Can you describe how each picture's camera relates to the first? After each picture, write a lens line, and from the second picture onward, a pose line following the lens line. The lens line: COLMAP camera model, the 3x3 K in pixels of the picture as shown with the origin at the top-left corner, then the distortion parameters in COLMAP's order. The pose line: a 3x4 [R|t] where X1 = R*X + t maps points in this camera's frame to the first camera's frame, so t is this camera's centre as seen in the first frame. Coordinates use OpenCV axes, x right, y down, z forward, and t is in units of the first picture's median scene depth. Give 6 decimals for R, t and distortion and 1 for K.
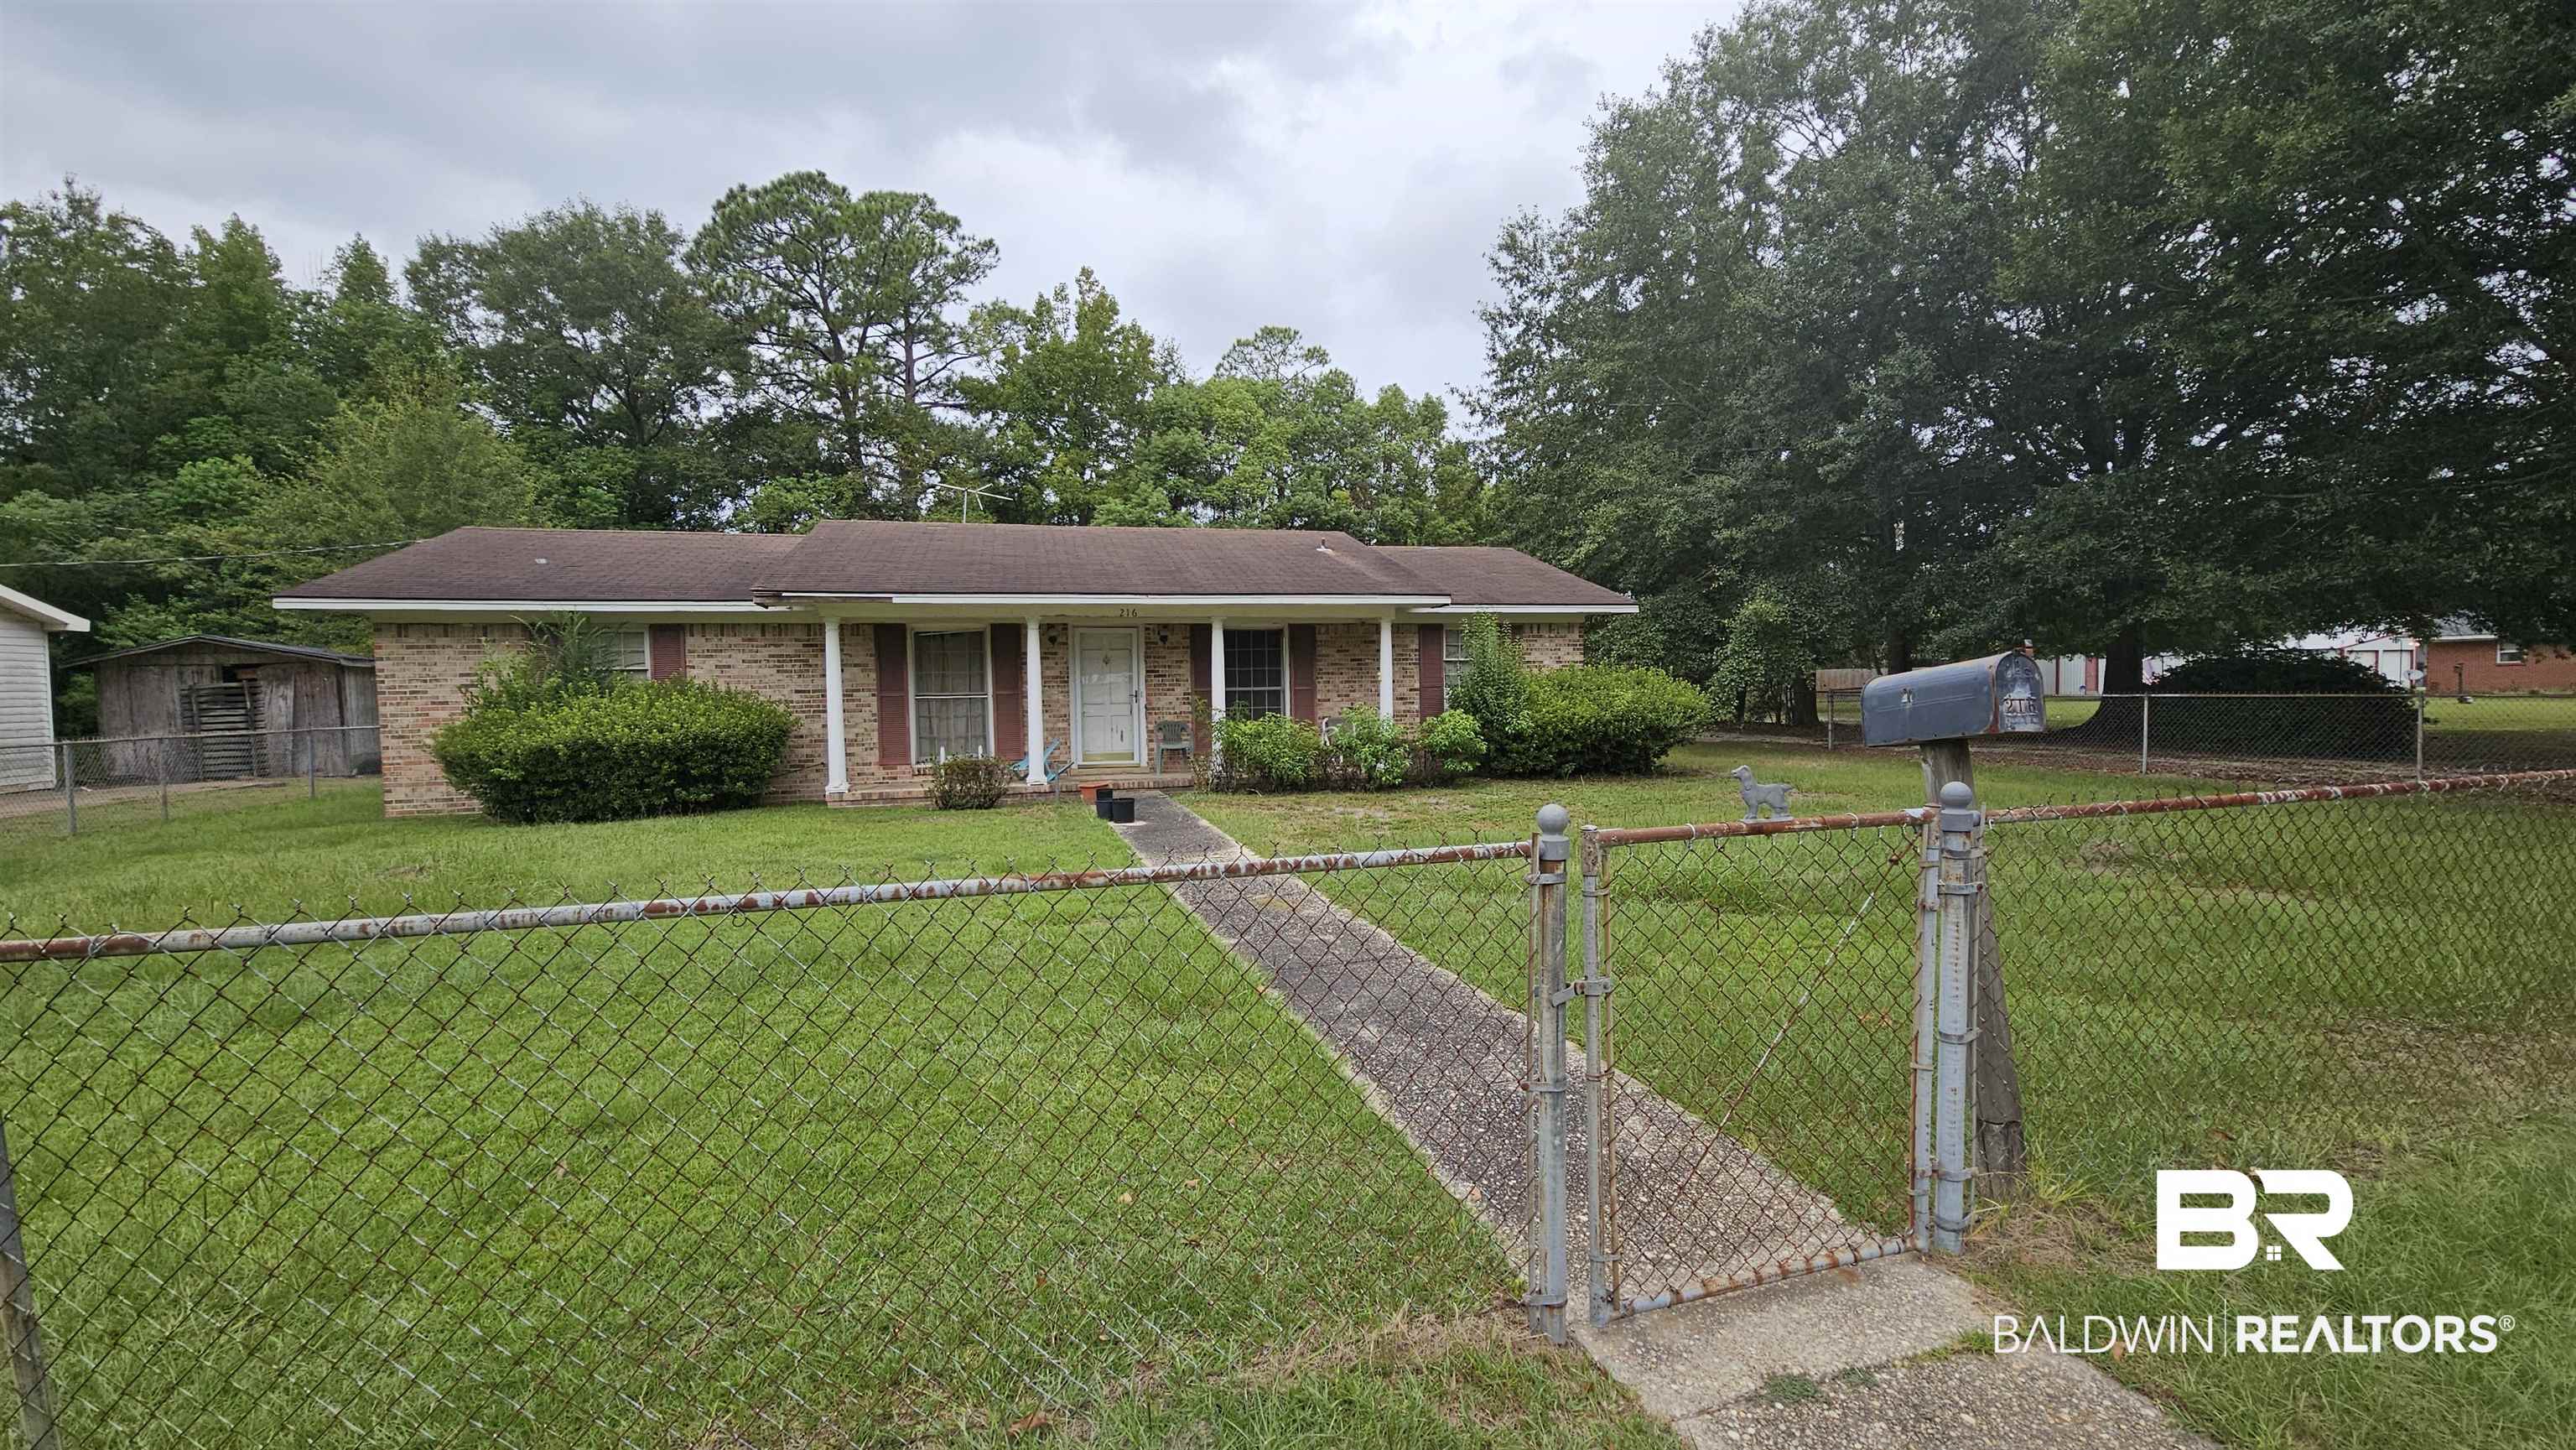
lens RADIAL K [[1040.0, 0, 1321.6], [0, 1040.0, 732.0], [0, 0, 1]] dist [-0.000875, -0.000161]
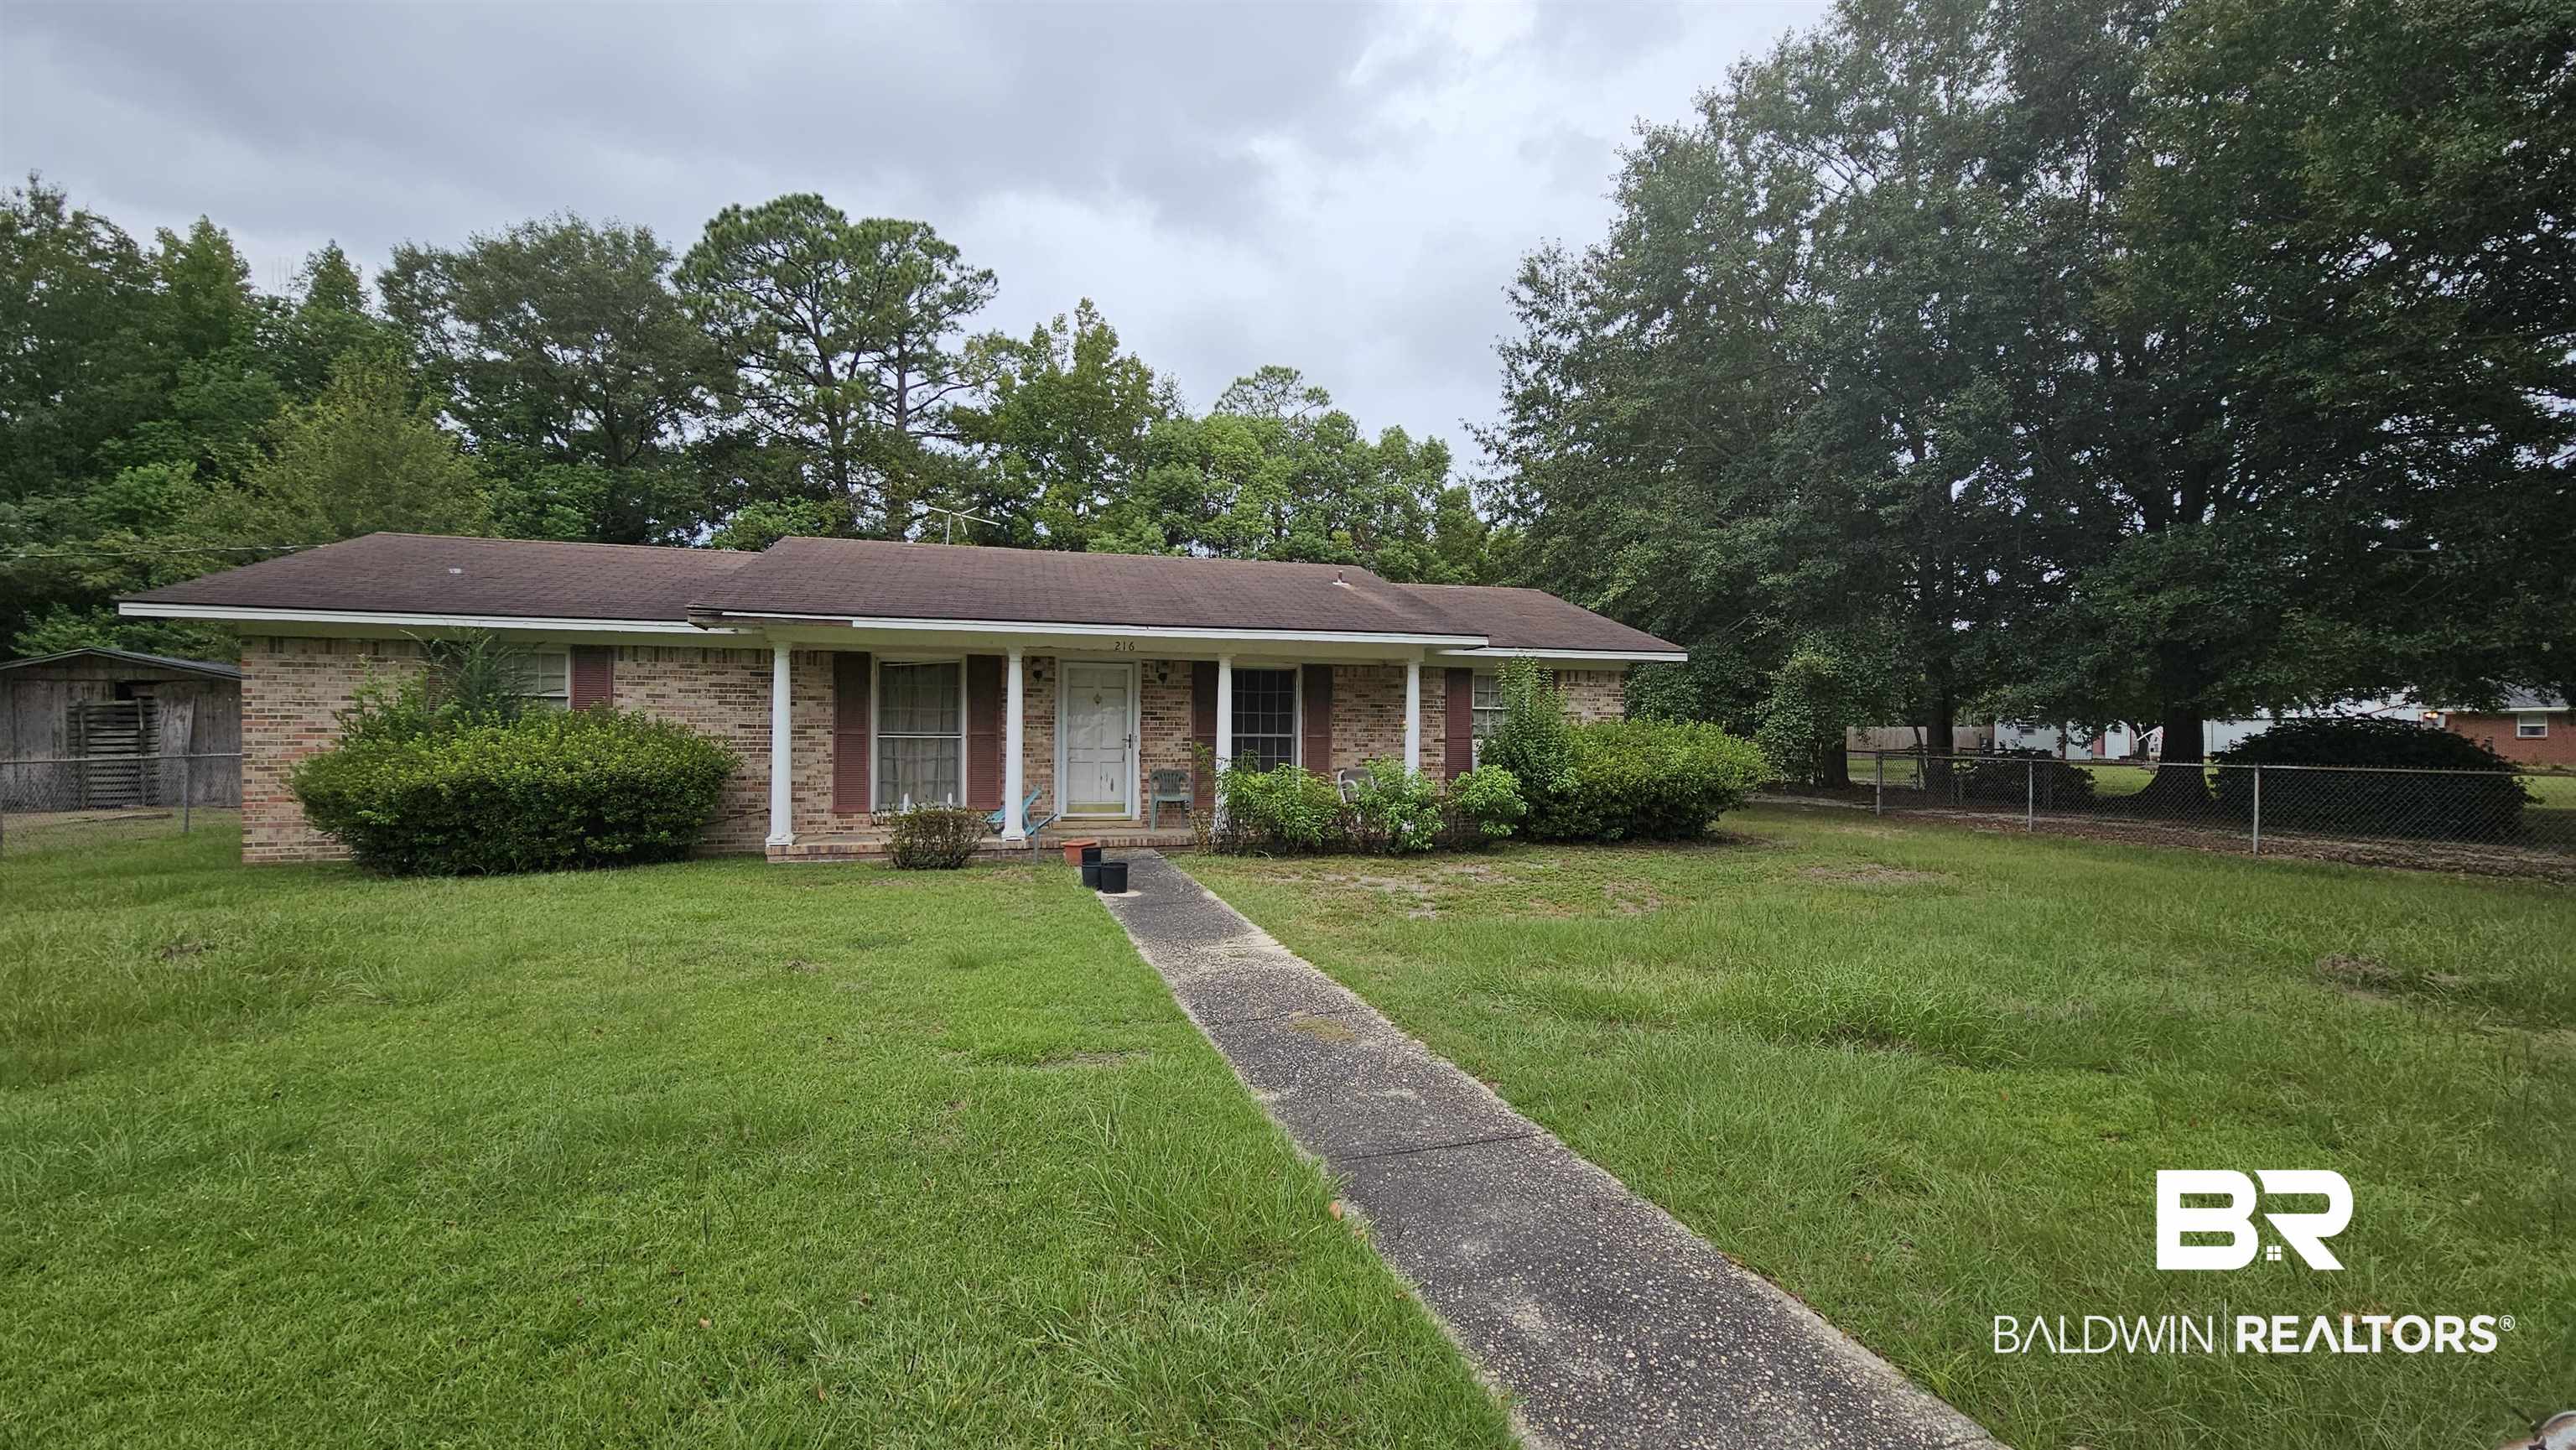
lens RADIAL K [[1040.0, 0, 1321.6], [0, 1040.0, 732.0], [0, 0, 1]] dist [-0.000875, -0.000161]
pose [[0.999615, 0.023970, 0.013974, -0.017042], [-0.023350, 0.998805, -0.042938, -0.004675], [-0.014987, 0.042596, 0.998980, 0.069292]]
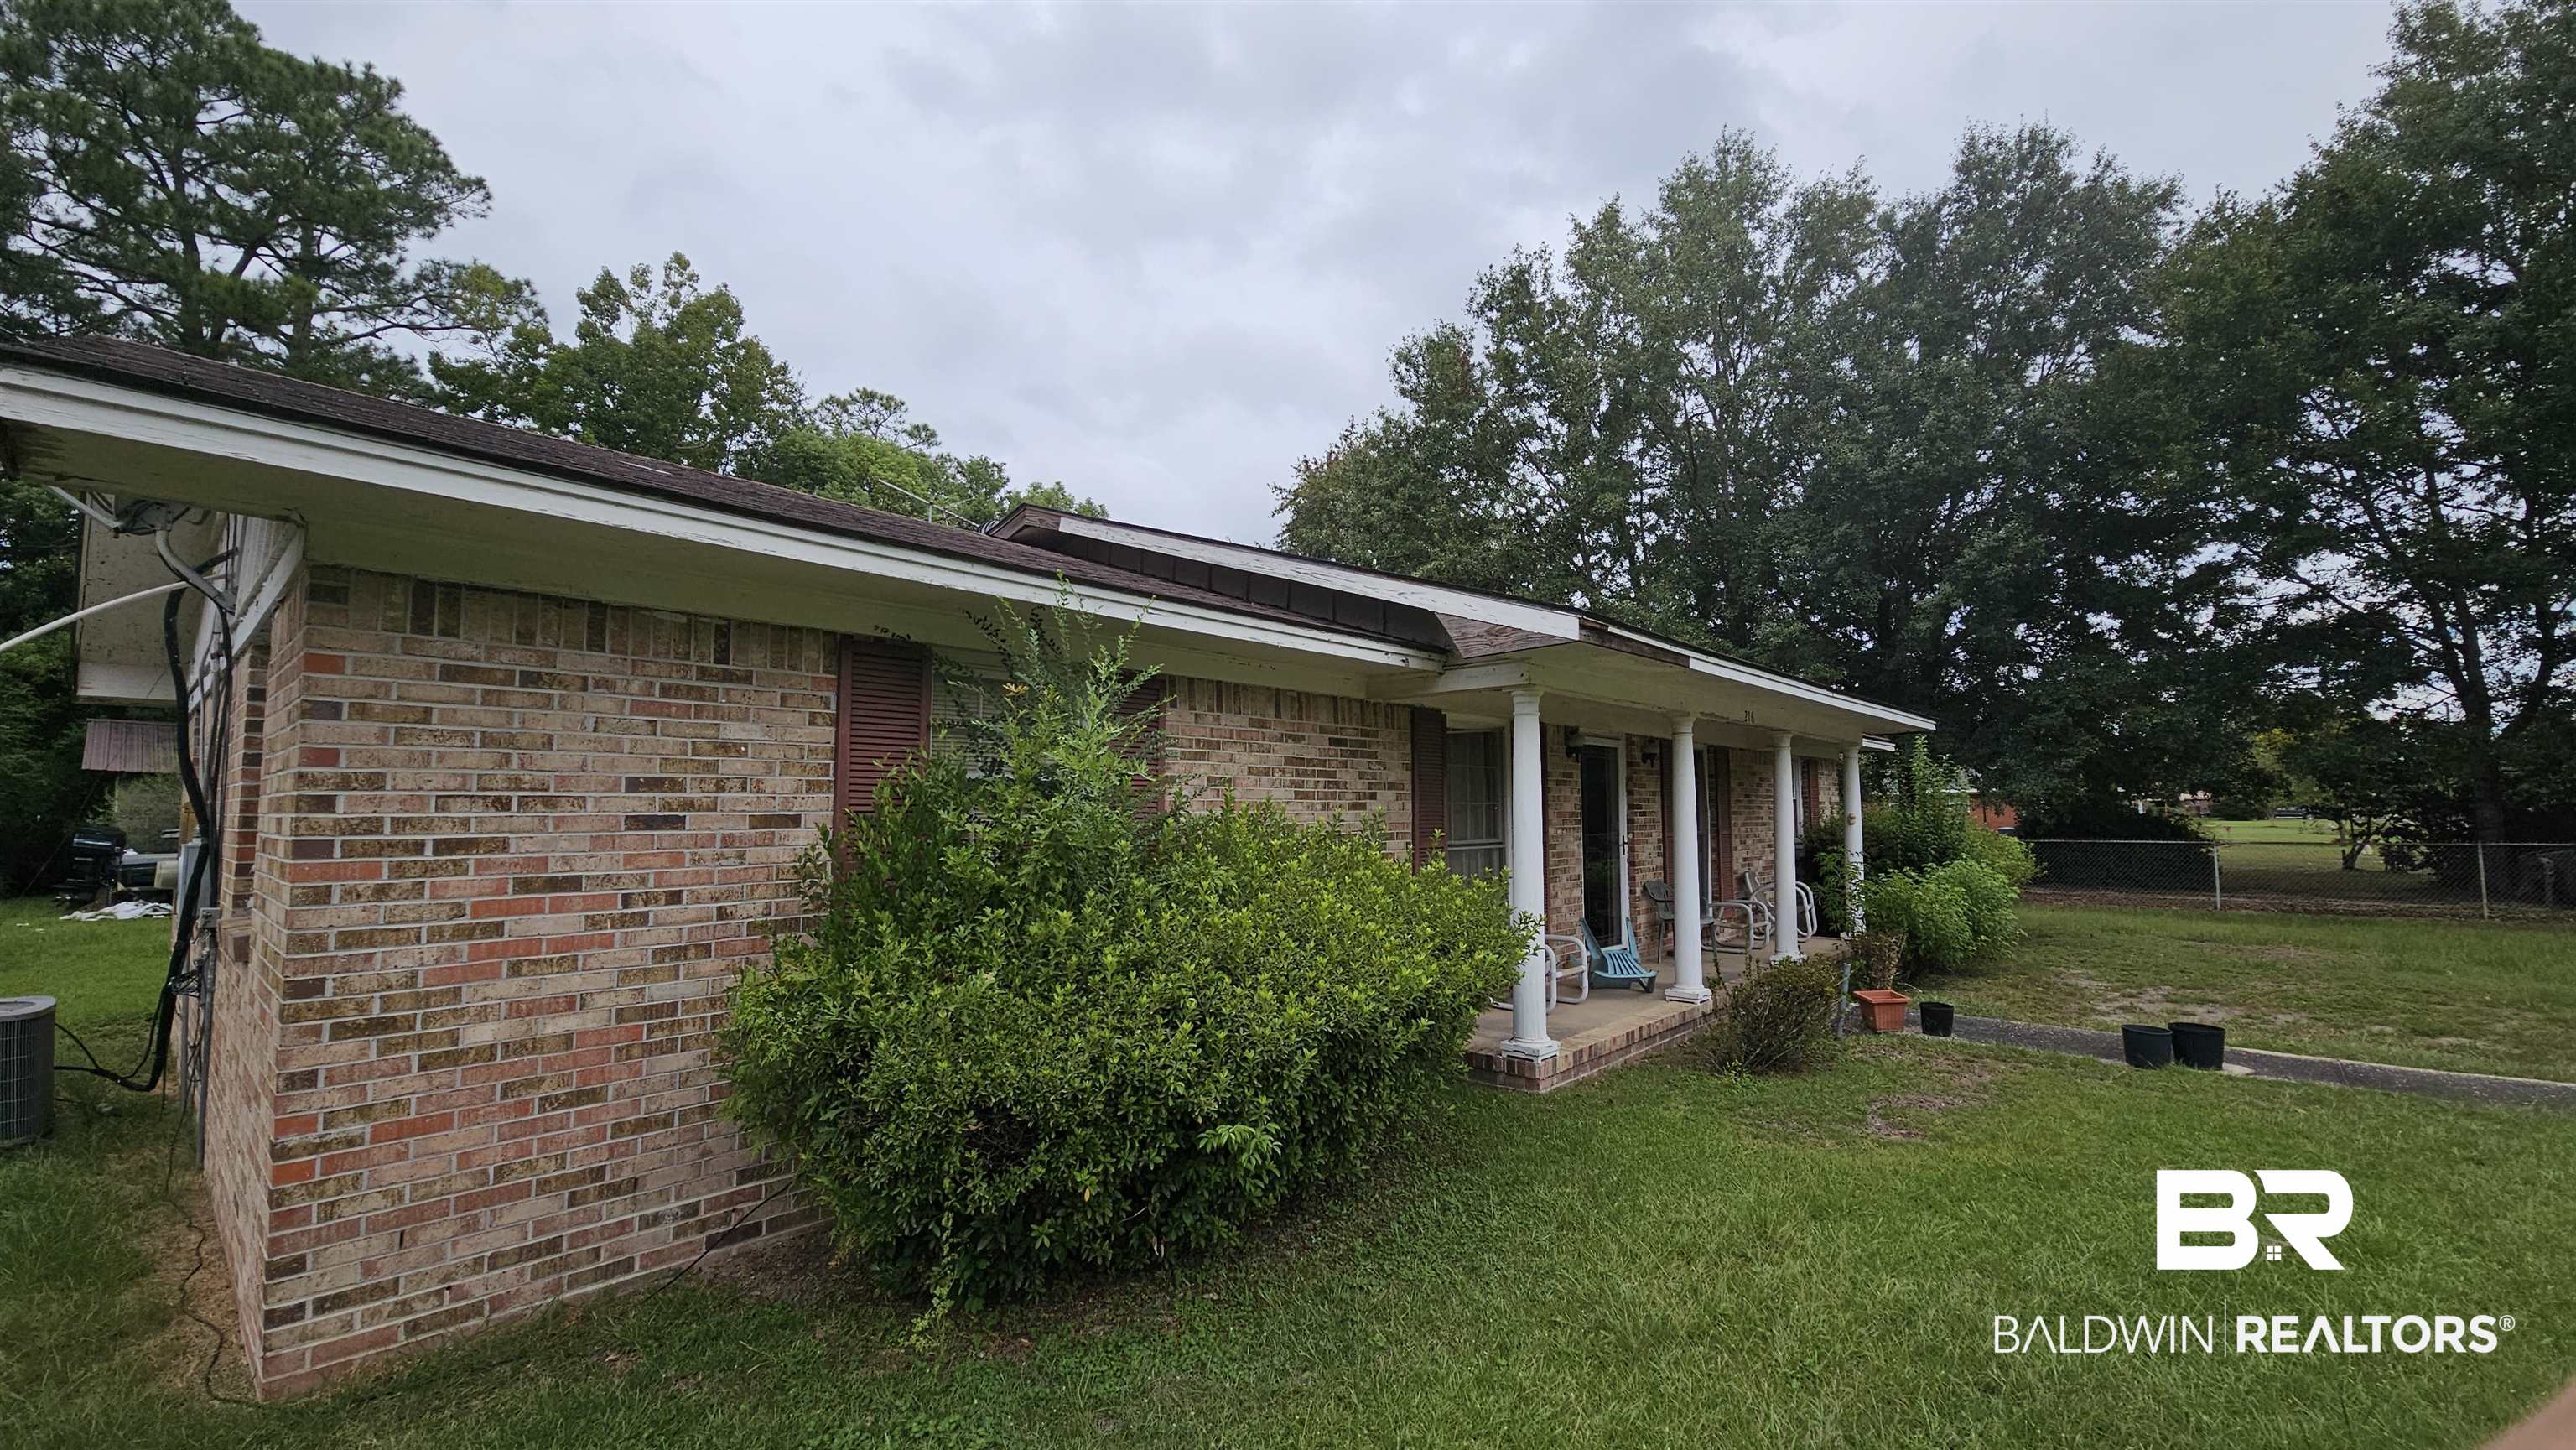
lens RADIAL K [[1040.0, 0, 1321.6], [0, 1040.0, 732.0], [0, 0, 1]] dist [-0.000875, -0.000161]
pose [[0.843302, 0.054966, 0.534621, -0.430588], [0.015422, 0.991872, -0.126304, -0.015612], [-0.537218, 0.114758, 0.835600, 0.343210]]
